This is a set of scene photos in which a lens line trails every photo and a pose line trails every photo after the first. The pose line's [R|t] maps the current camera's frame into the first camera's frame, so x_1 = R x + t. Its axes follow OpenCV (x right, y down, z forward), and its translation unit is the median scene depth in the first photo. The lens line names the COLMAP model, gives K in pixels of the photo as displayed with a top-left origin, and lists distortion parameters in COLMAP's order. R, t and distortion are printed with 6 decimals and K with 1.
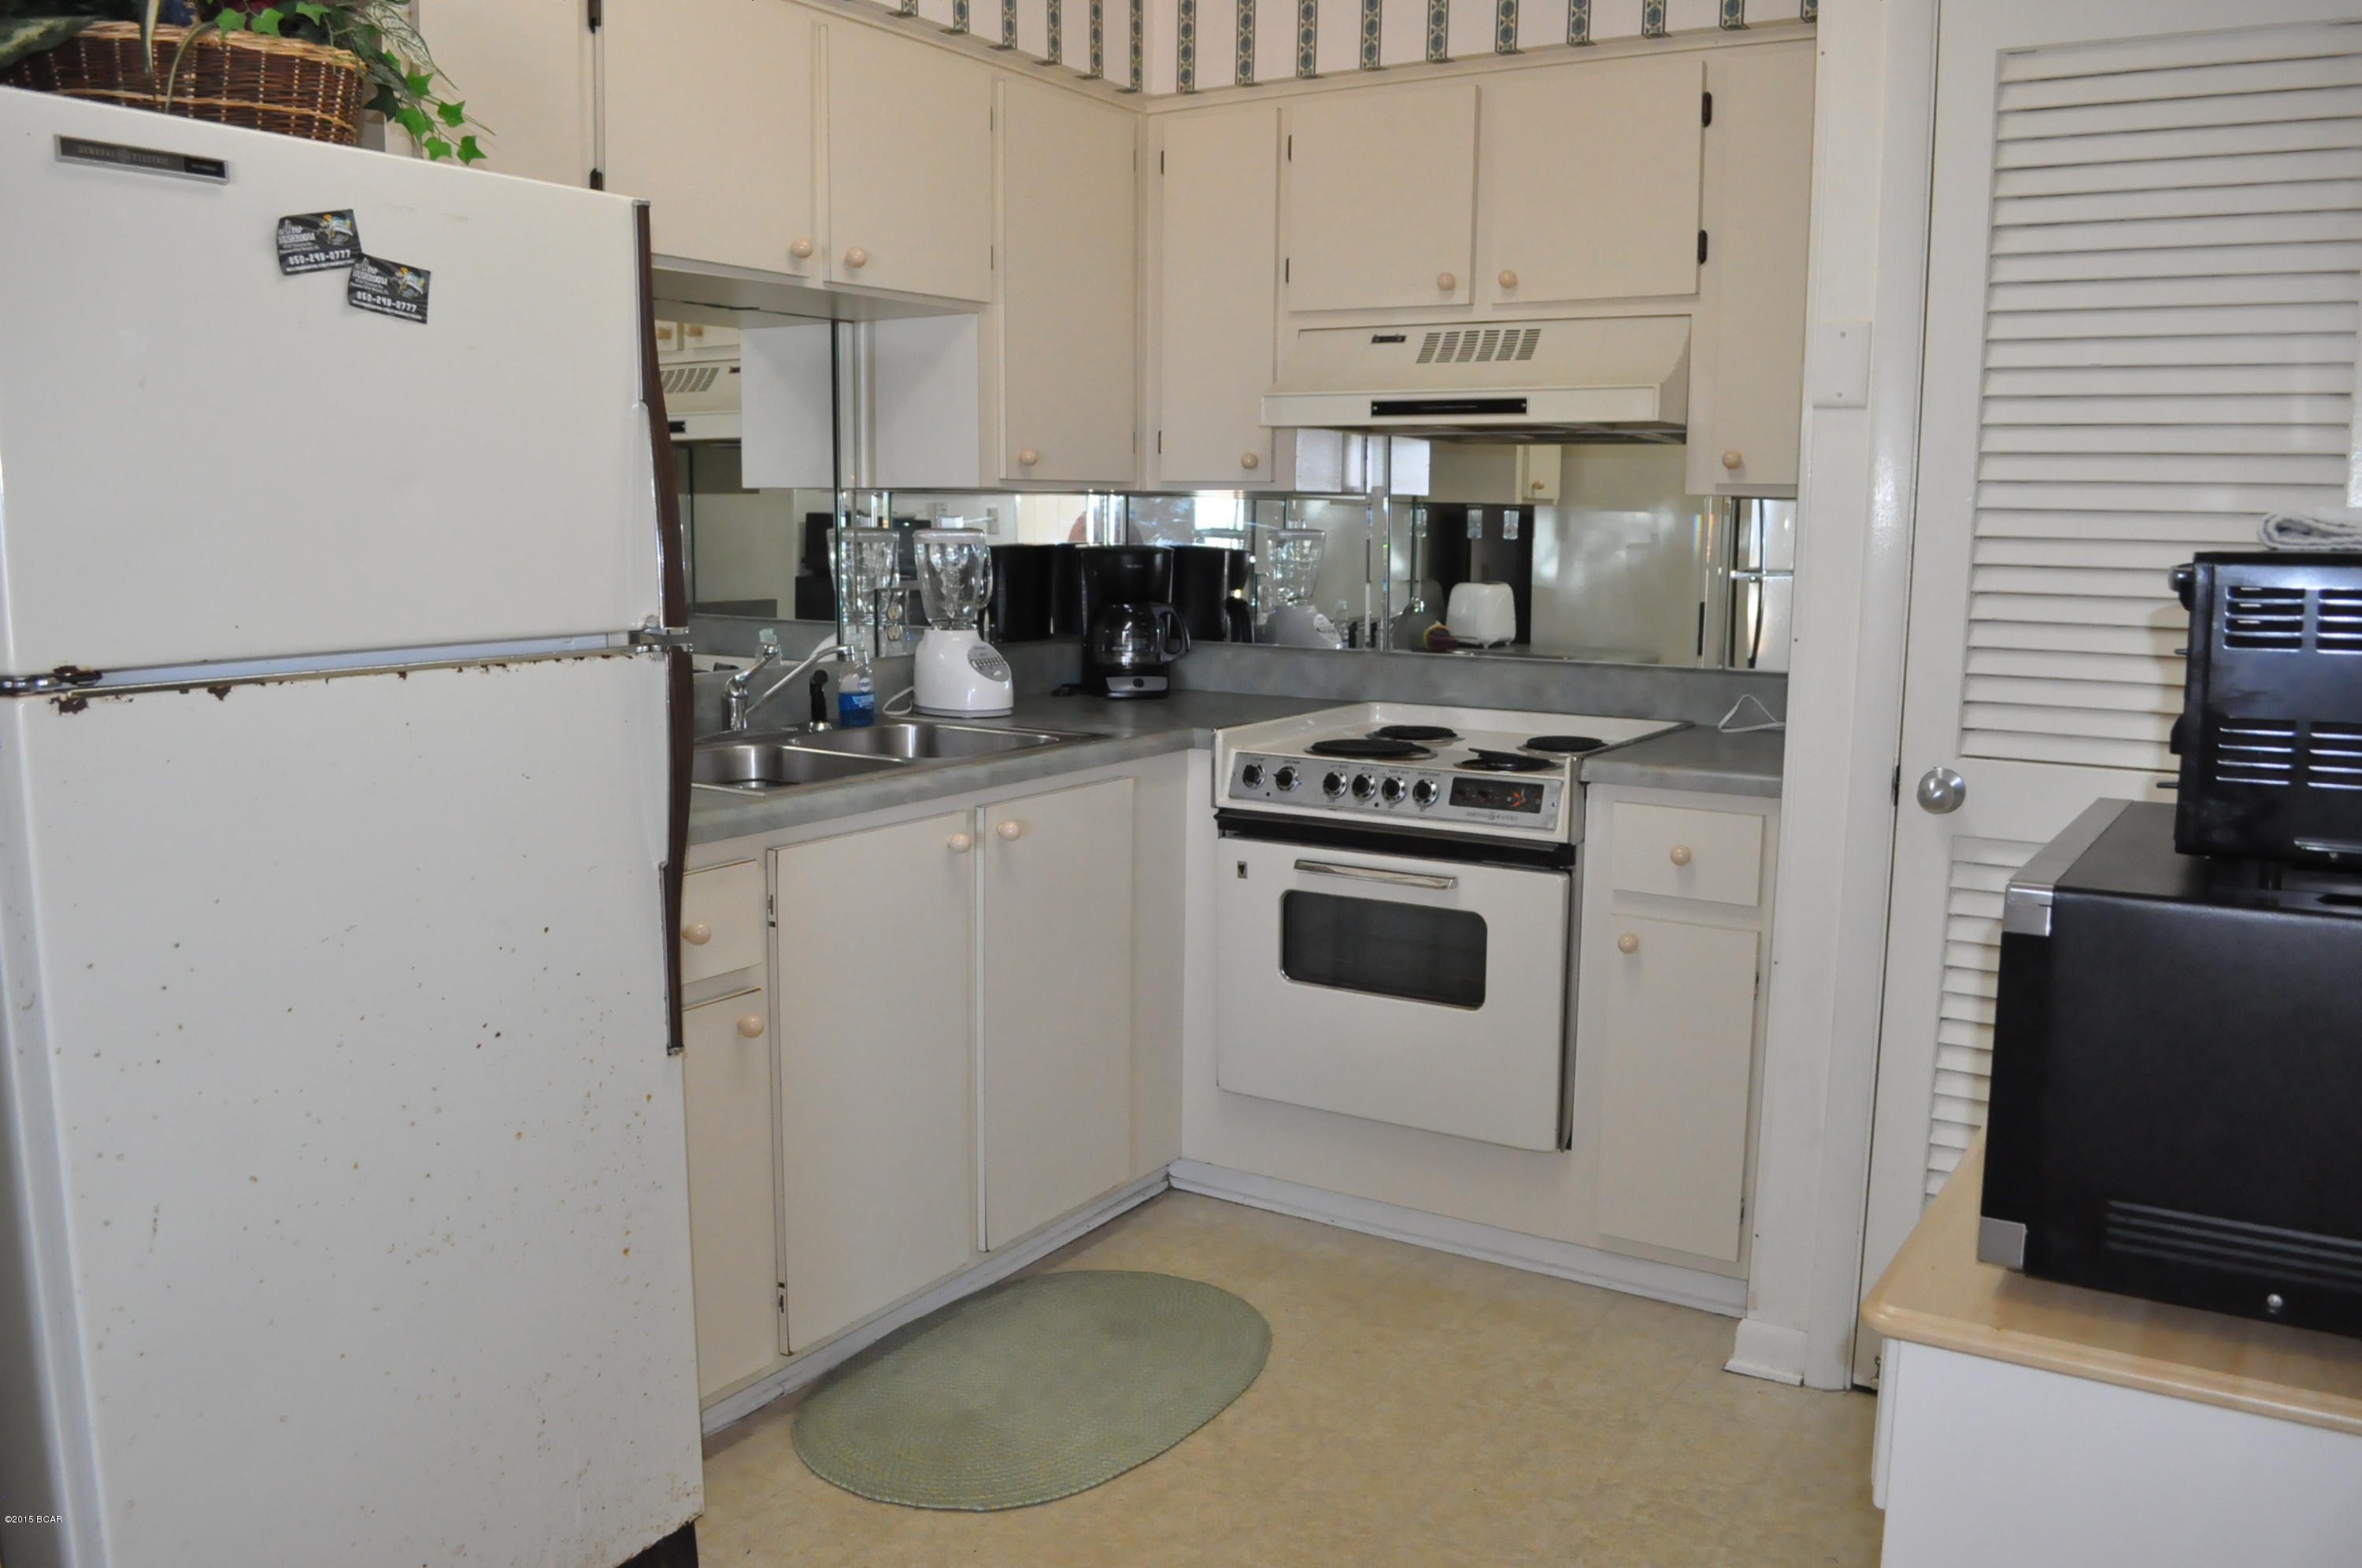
lens RADIAL K [[1856.9, 0, 1182.1], [0, 1856.9, 799.4], [0, 0, 1]] dist [-0.081346, 0.009267]
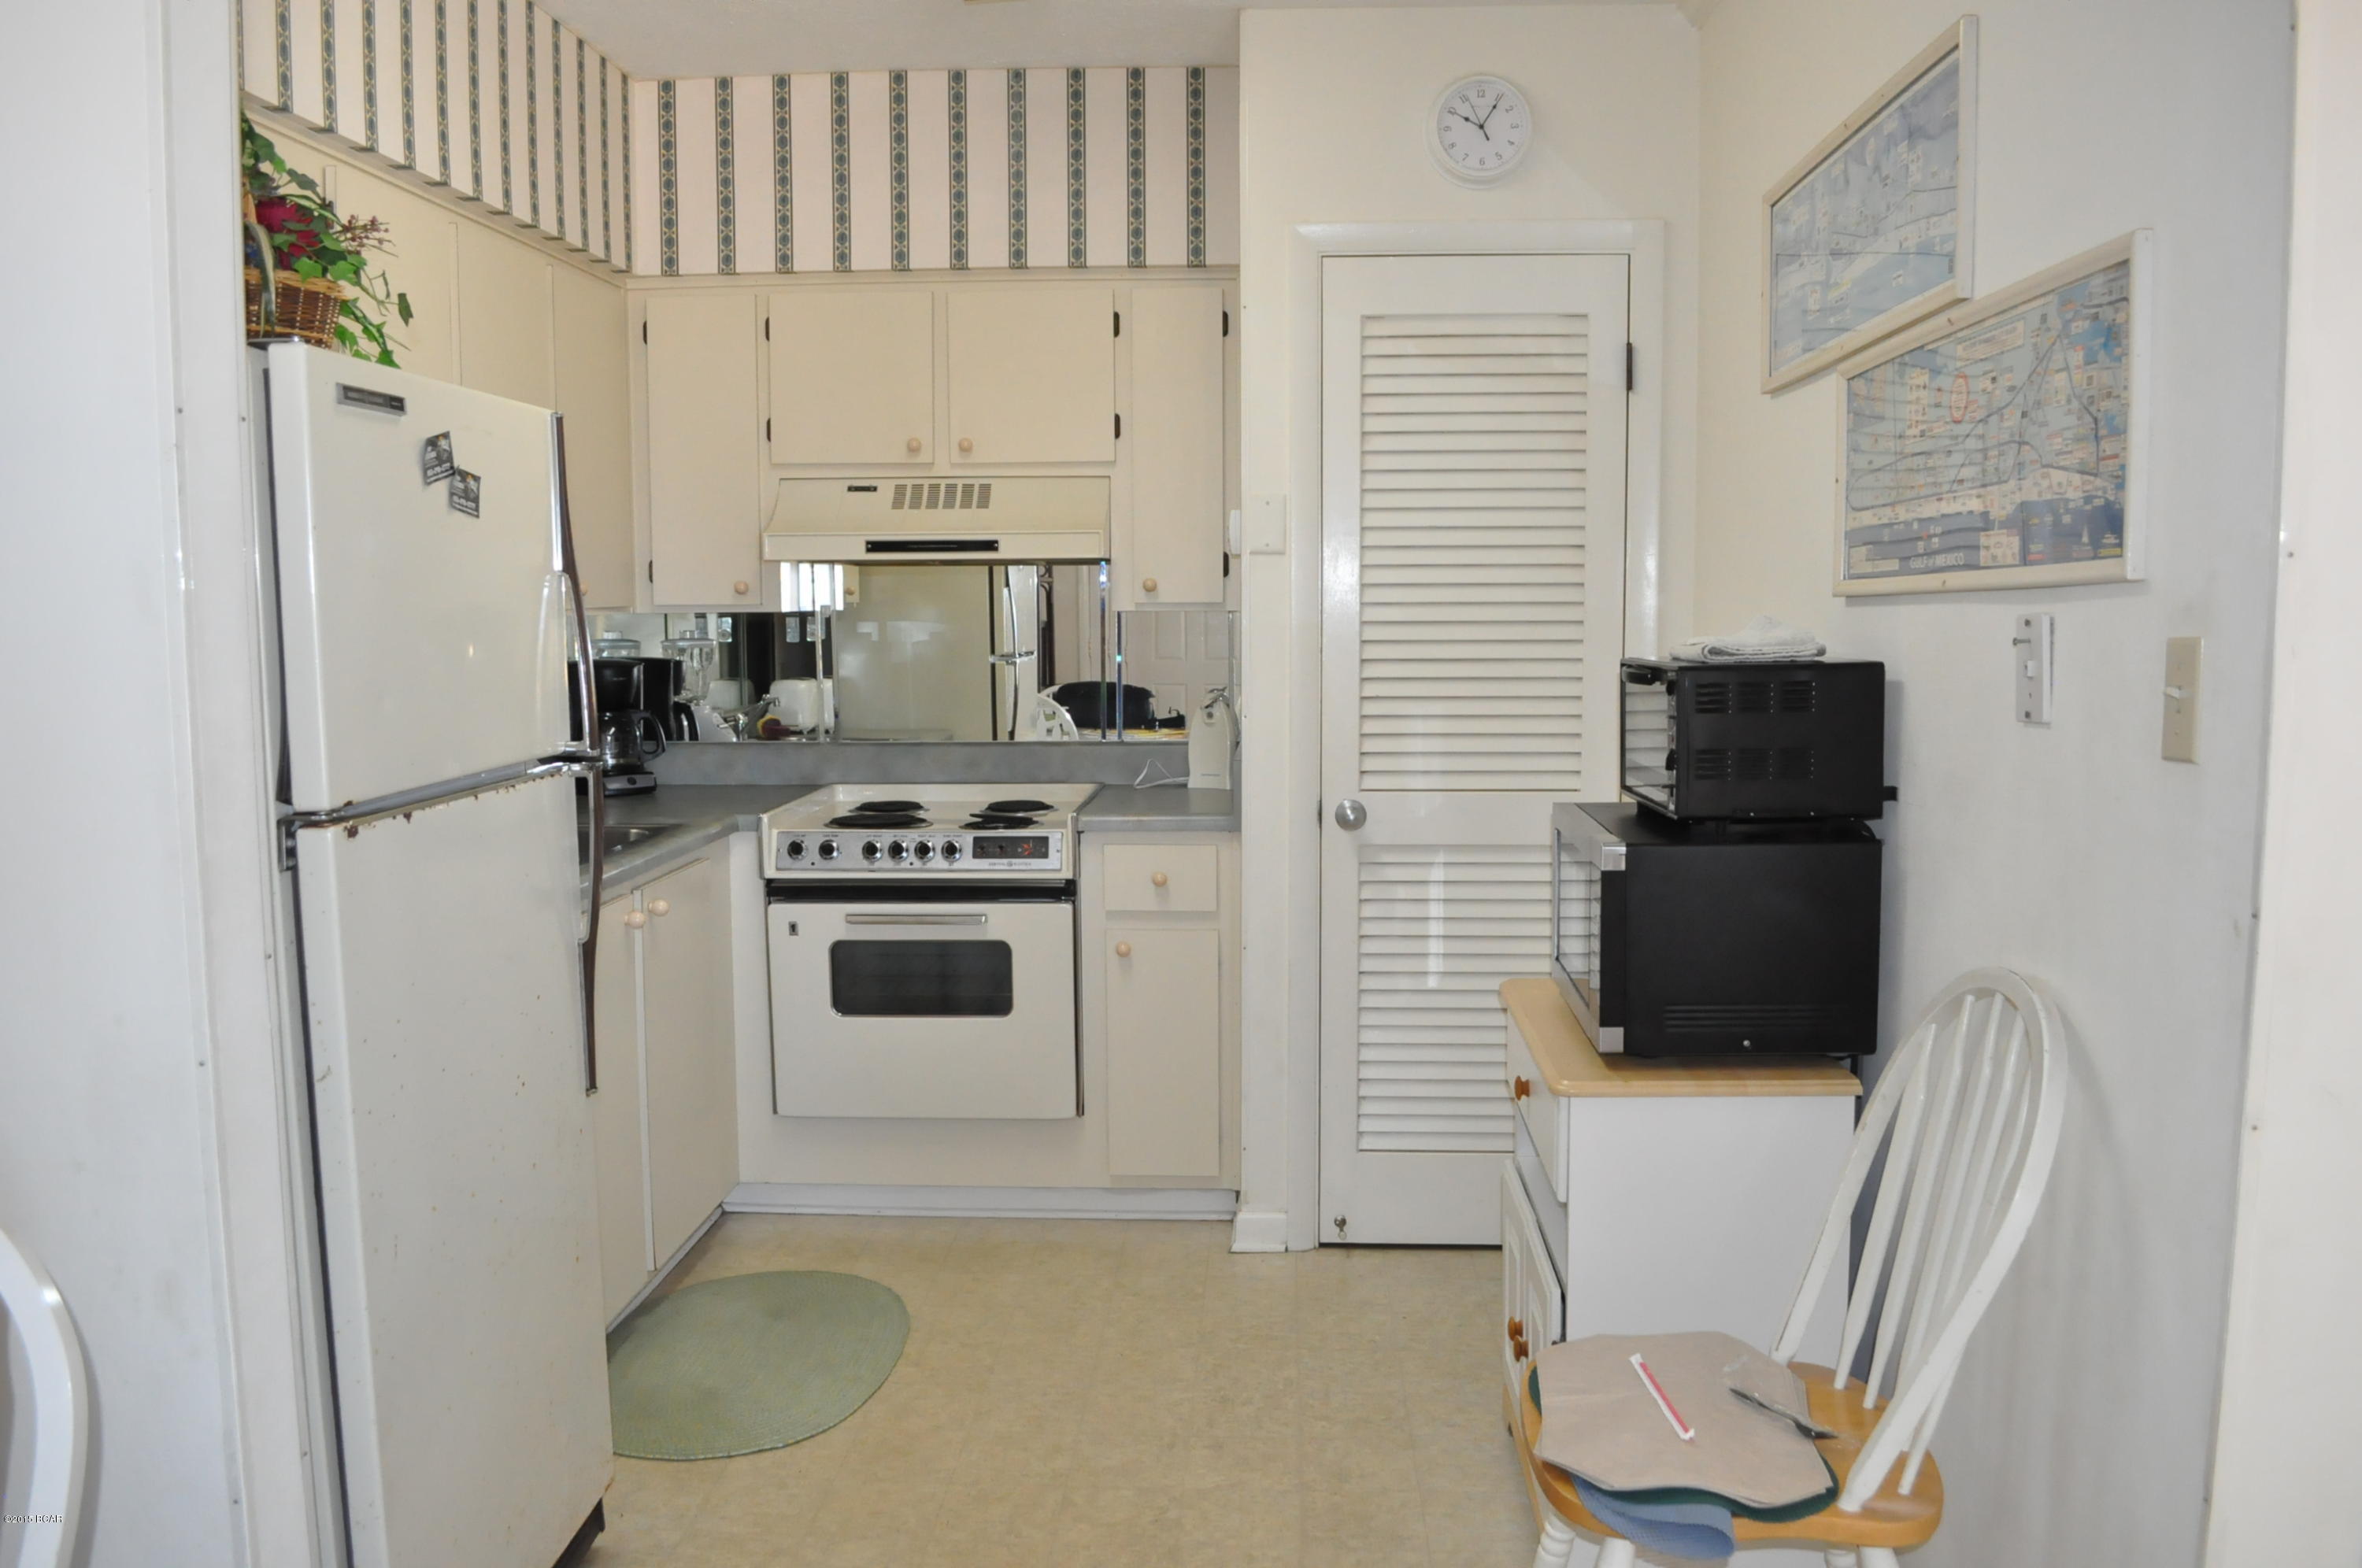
lens RADIAL K [[1856.9, 0, 1182.1], [0, 1856.9, 799.4], [0, 0, 1]] dist [-0.081346, 0.009267]
pose [[0.871863, -0.066333, 0.485238, -0.337795], [0.086764, 0.996033, -0.019735, 0.000126], [-0.482004, 0.059308, 0.874160, -0.181416]]
